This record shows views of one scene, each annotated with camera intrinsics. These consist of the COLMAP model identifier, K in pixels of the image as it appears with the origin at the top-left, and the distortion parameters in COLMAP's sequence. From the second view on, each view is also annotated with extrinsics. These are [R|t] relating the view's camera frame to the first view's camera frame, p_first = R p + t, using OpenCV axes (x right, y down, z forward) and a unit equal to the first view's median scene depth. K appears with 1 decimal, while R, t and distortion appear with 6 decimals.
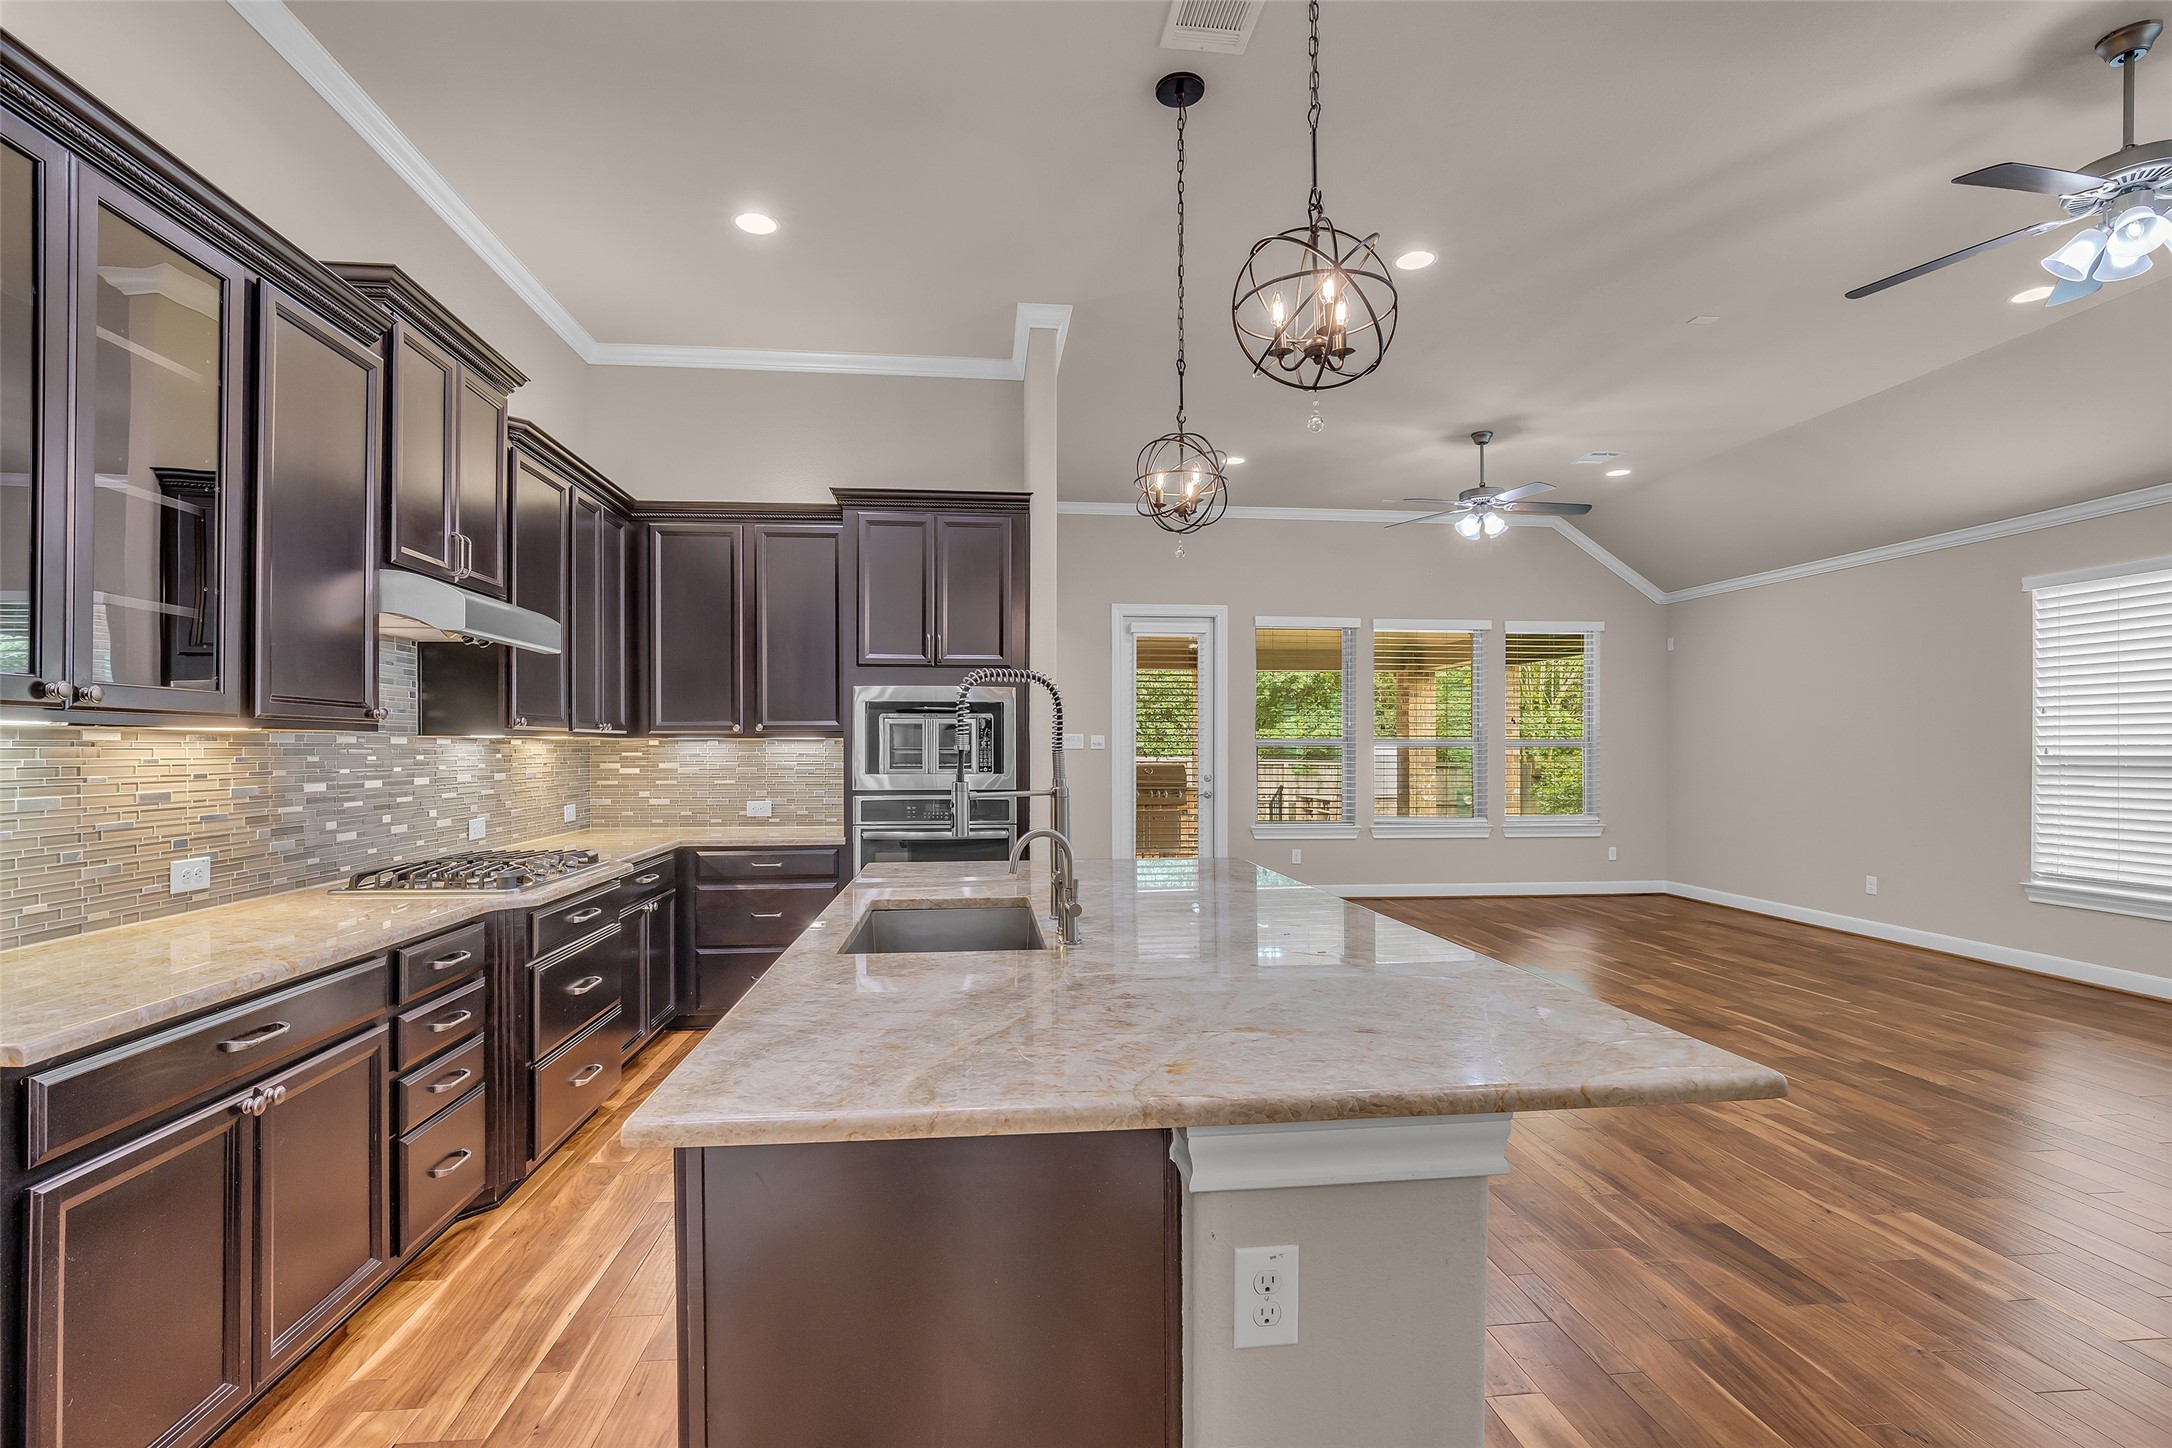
lens RADIAL K [[995.1, 0, 1073.7], [0, 995.1, 746.4], [0, 0, 1]] dist [-0.010084, 0.000327]
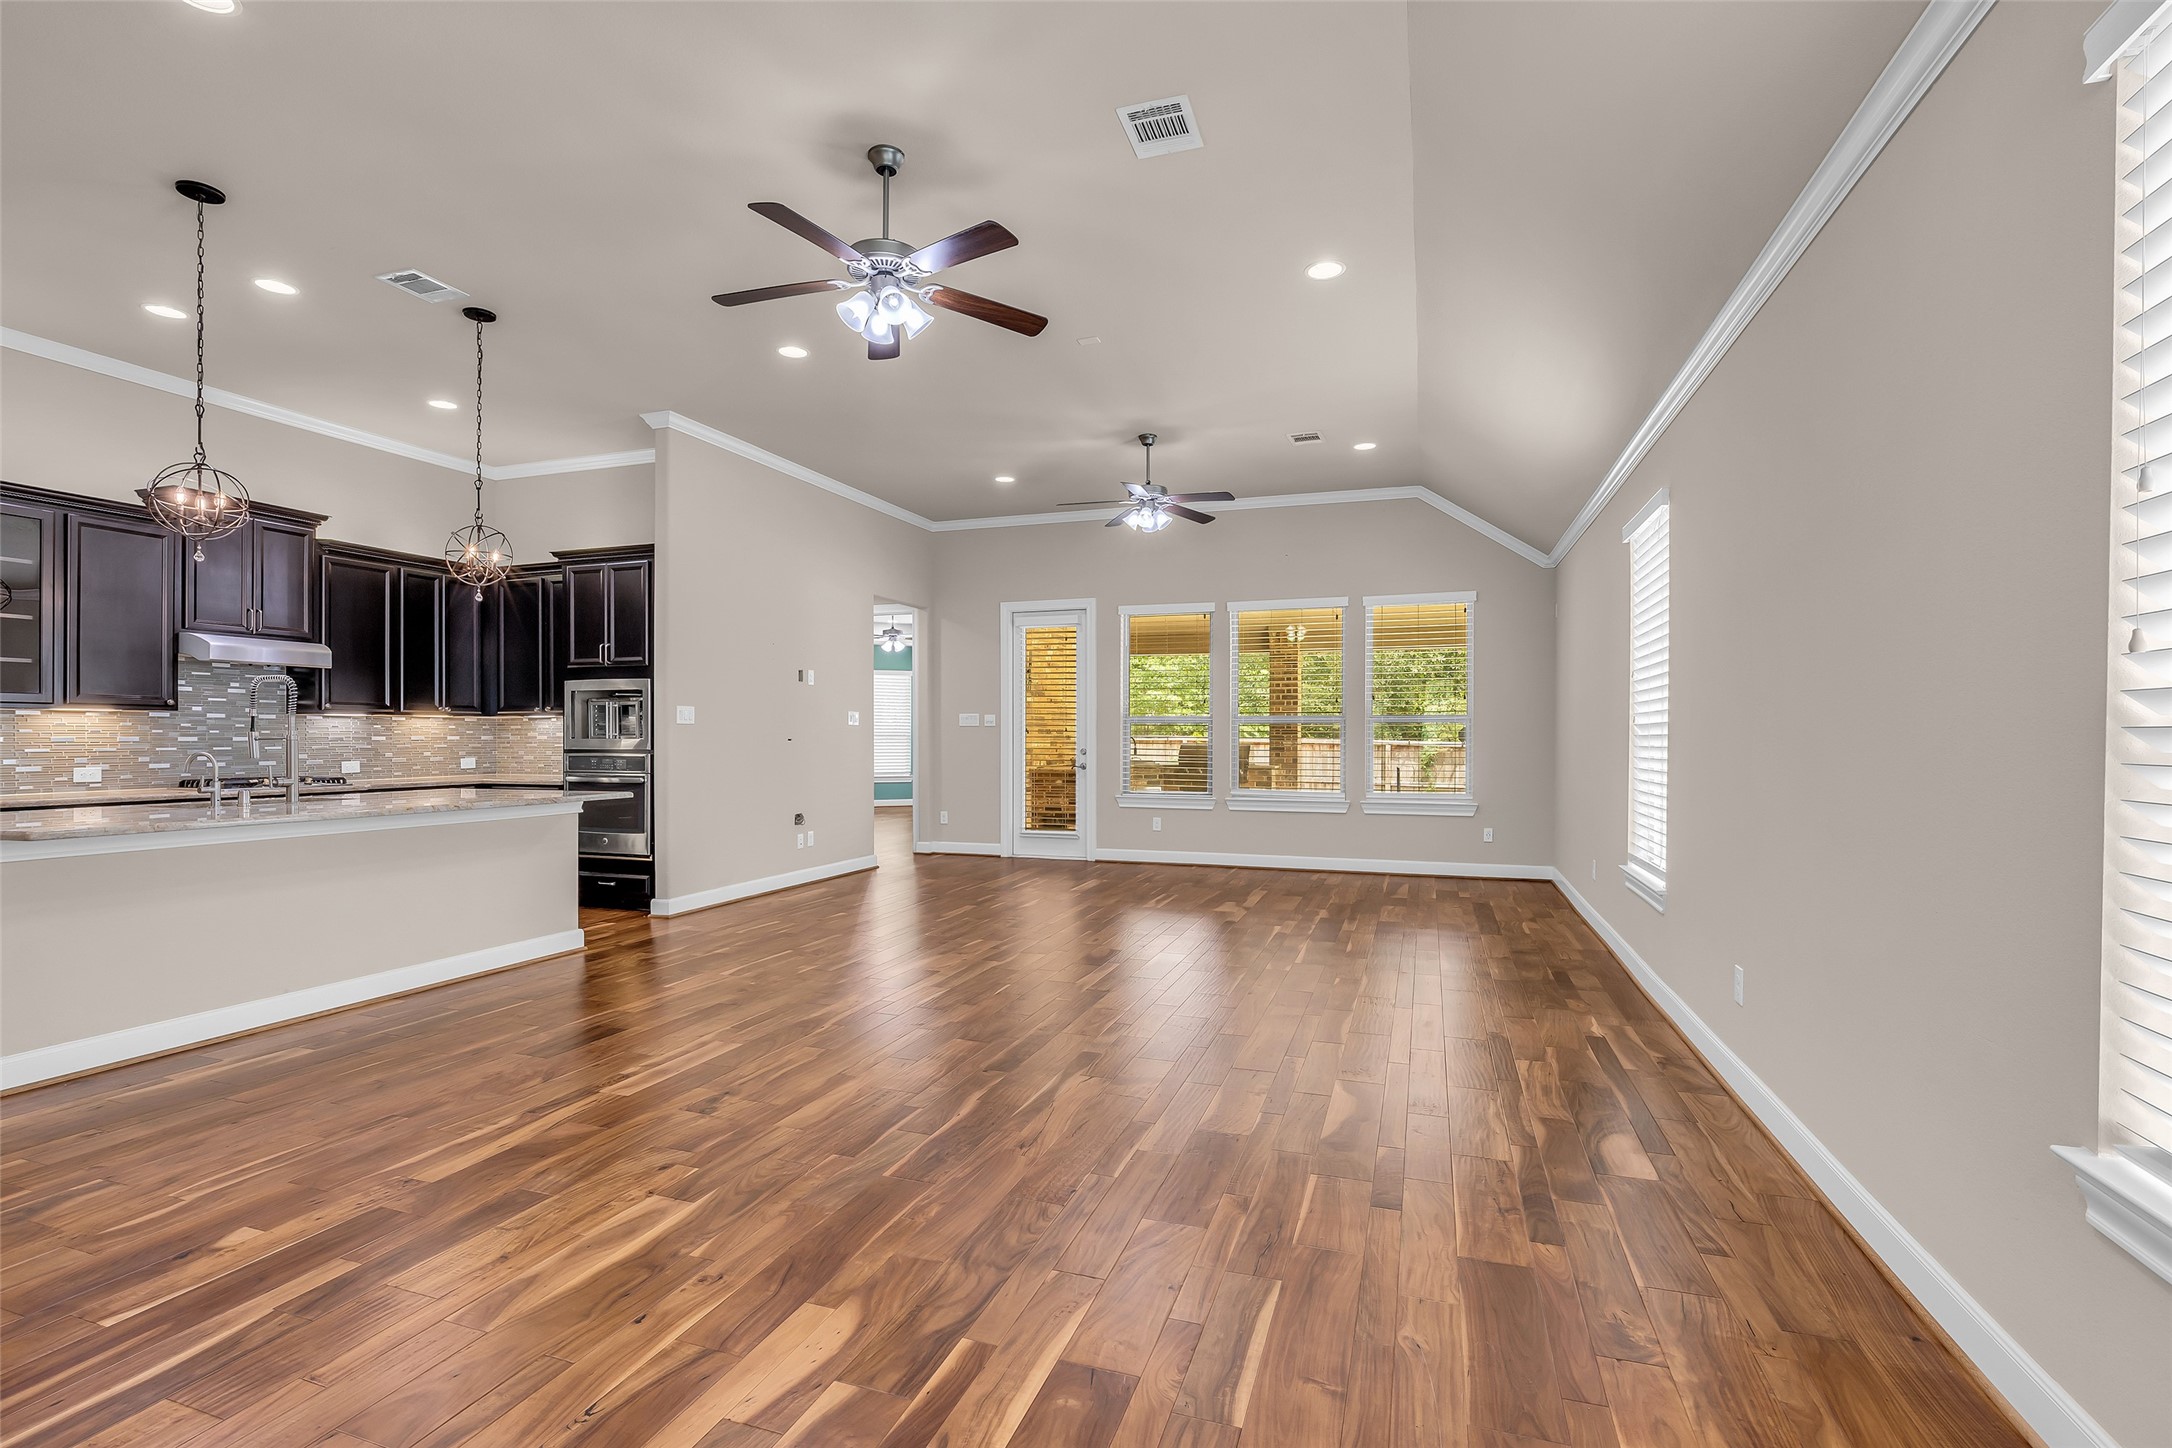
lens RADIAL K [[988.2, 0, 1078.3], [0, 988.2, 739.3], [0, 0, 1]] dist [-0.019213, 0.005975]
pose [[0.906928, 0.001539, -0.421282, 1.095447], [0.000929, 0.999984, 0.005654, 0.020302], [0.421284, -0.005519, 0.906912, -0.035555]]
